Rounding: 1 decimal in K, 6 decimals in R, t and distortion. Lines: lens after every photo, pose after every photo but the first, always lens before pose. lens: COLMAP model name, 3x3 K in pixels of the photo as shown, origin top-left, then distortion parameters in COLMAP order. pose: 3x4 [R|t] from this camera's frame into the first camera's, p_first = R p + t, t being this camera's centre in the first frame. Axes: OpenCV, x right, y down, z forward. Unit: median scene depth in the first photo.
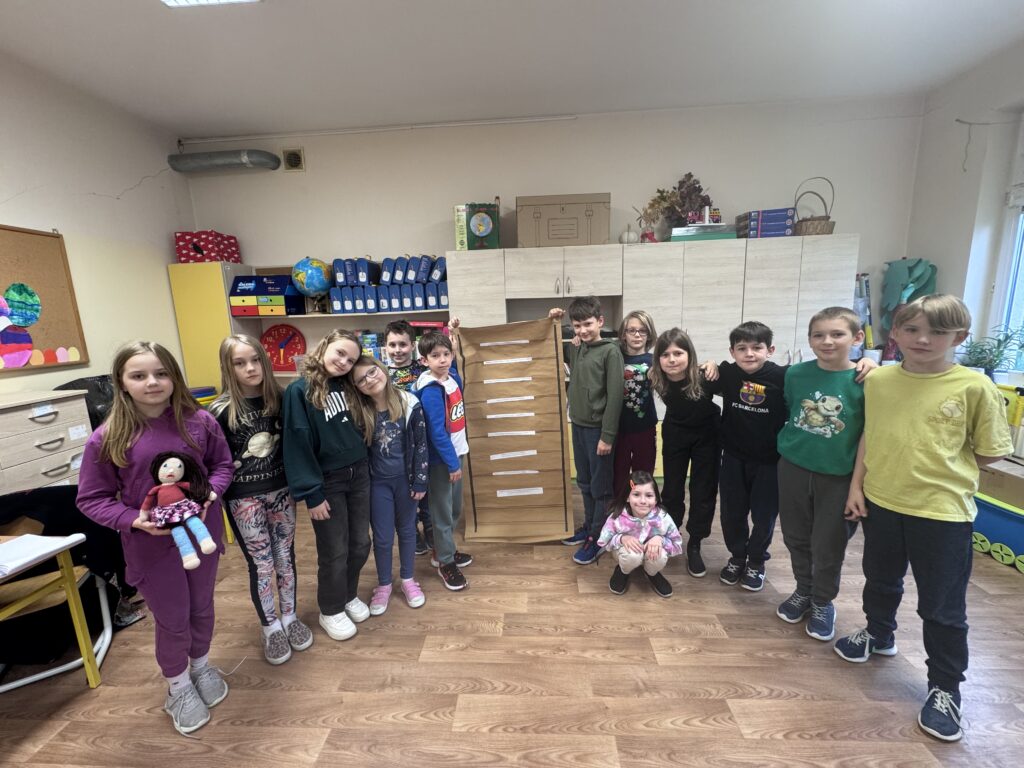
lens RADIAL K [[412.2, 0, 512.0], [0, 412.2, 384.0], [0, 0, 1]] dist [0.000352, 0.000245]
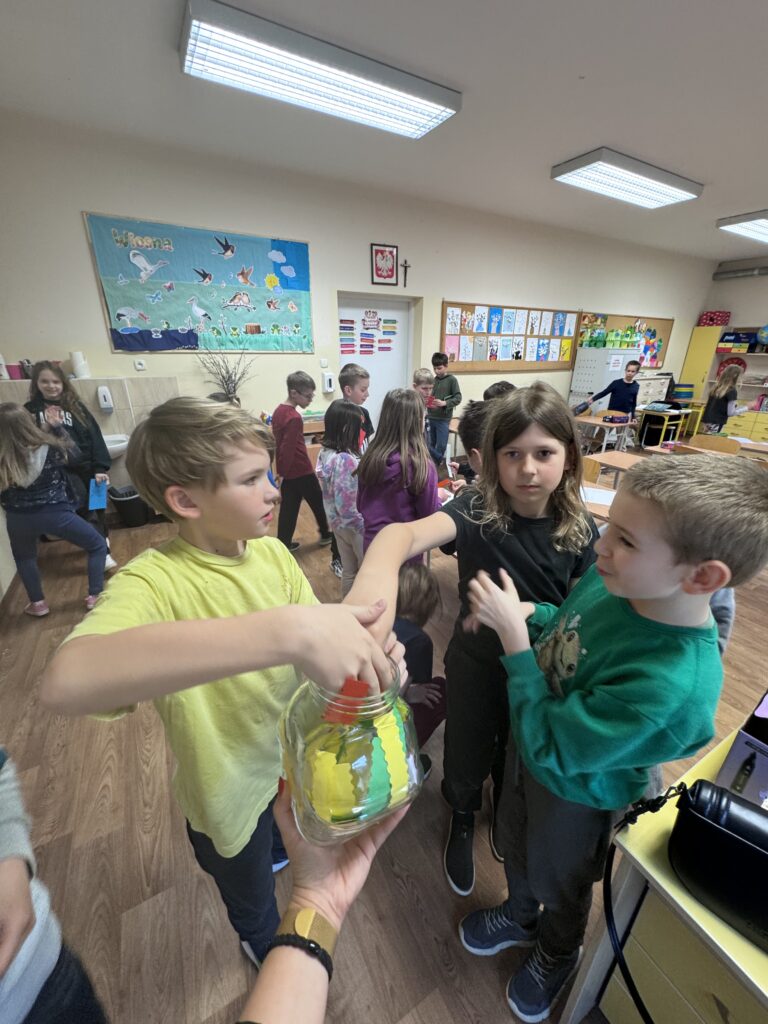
lens RADIAL K [[412.2, 0, 384.0], [0, 412.2, 512.0], [0, 0, 1]] dist [0.000352, 0.000245]
pose [[0.537054, 0.355521, -0.764969, 0.370404], [-0.176862, 0.934148, 0.309980, 0.273200], [0.824799, -0.031181, 0.564566, -1.796815]]
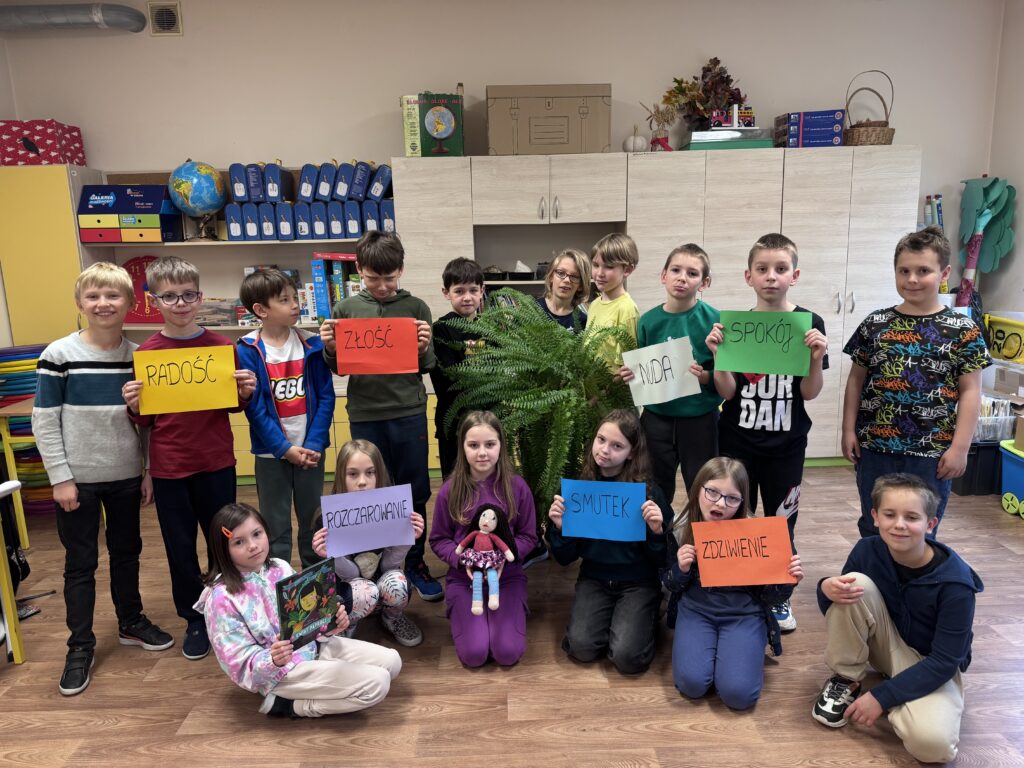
lens RADIAL K [[703.0, 0, 512.0], [0, 703.0, 384.0], [0, 0, 1]] dist [0.044191, -0.043498]
pose [[0.997473, -0.004670, 0.070897, -0.035232], [0.003061, 0.999736, 0.022788, 0.053171], [-0.070985, -0.022513, 0.997223, -0.276125]]
